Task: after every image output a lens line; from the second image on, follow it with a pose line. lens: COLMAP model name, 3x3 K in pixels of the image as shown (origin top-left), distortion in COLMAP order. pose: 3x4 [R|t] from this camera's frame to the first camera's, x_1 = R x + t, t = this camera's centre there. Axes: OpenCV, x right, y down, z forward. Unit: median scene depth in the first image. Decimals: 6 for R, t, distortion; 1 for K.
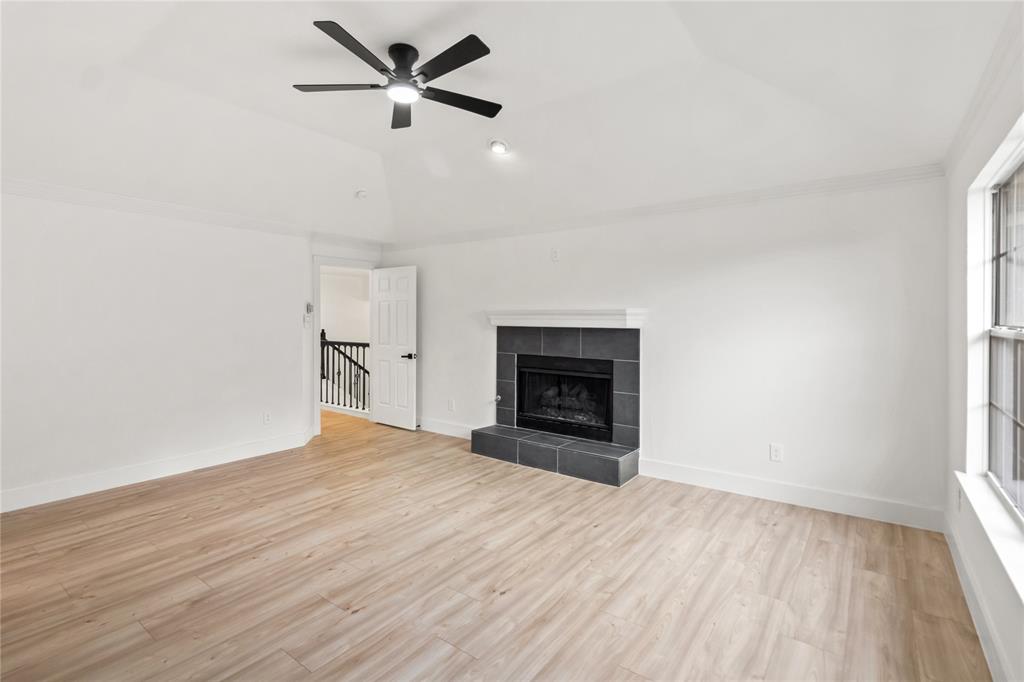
lens RADIAL K [[483.8, 0, 507.6], [0, 483.8, 332.1], [0, 0, 1]] dist [-0.000069, 0.001224]
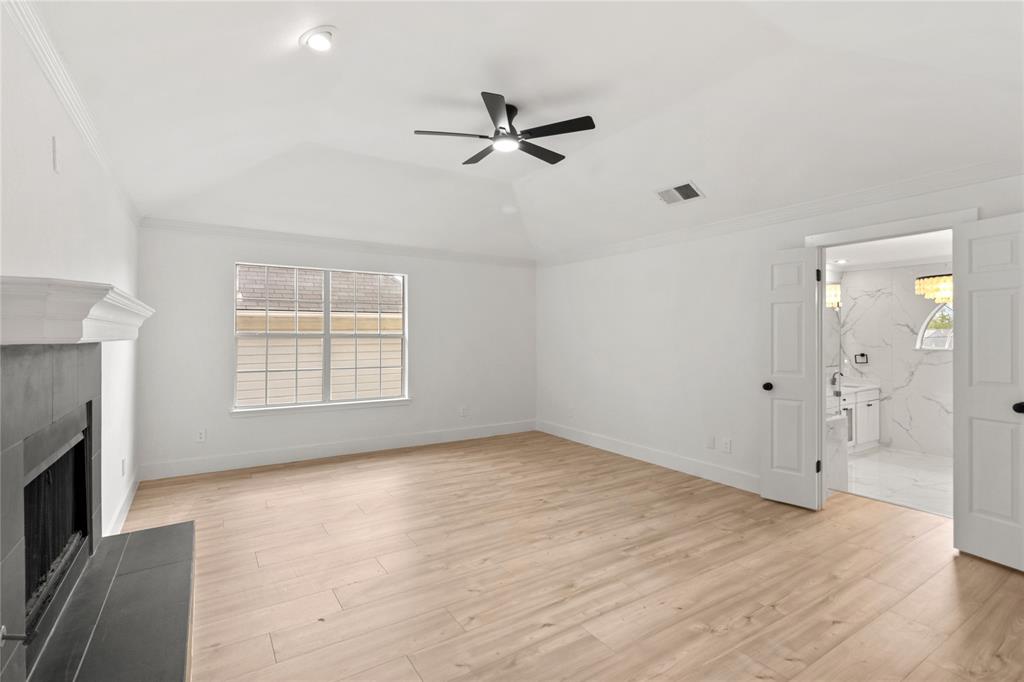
lens RADIAL K [[483.8, 0, 509.5], [0, 483.8, 337.6], [0, 0, 1]] dist [-0.000069, 0.001224]
pose [[-0.937805, -0.005230, 0.347122, -0.653822], [0.005999, 0.999493, 0.031267, -0.043157], [-0.347110, 0.031404, -0.937299, 2.138070]]
